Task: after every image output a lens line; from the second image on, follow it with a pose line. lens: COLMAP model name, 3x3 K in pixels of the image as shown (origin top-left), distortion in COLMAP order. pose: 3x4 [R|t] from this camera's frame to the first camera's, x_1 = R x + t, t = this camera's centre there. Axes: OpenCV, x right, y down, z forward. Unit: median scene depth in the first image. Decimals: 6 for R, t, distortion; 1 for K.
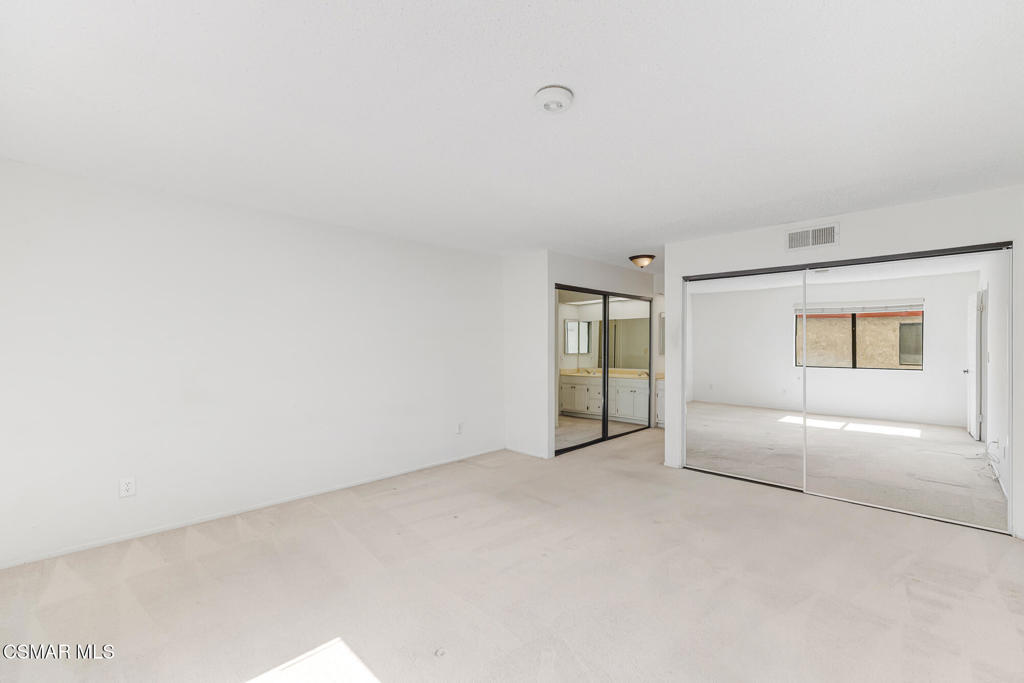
lens RADIAL K [[431.5, 0, 512.0], [0, 431.5, 344.8], [0, 0, 1]] dist [0.004017, -0.000609]
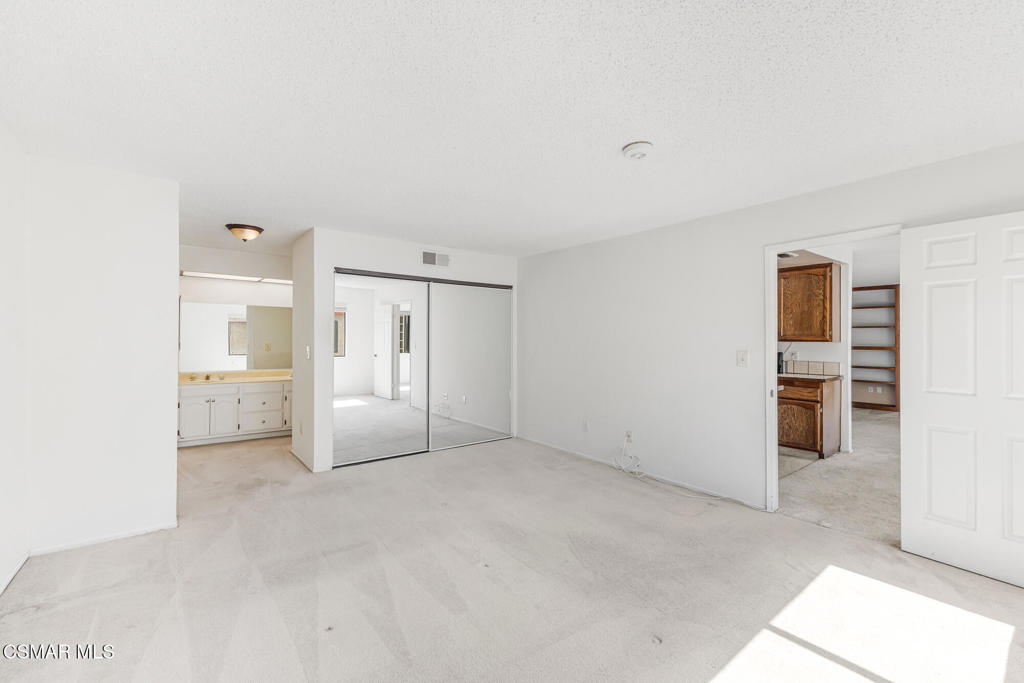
lens RADIAL K [[431.5, 0, 514.4], [0, 431.5, 338.9], [0, 0, 1]] dist [0.004017, -0.000609]
pose [[0.124178, 0.000080, 0.992260, -0.486411], [-0.007156, 0.999974, 0.000815, -0.002777], [-0.992234, -0.007201, 0.124176, 0.476231]]
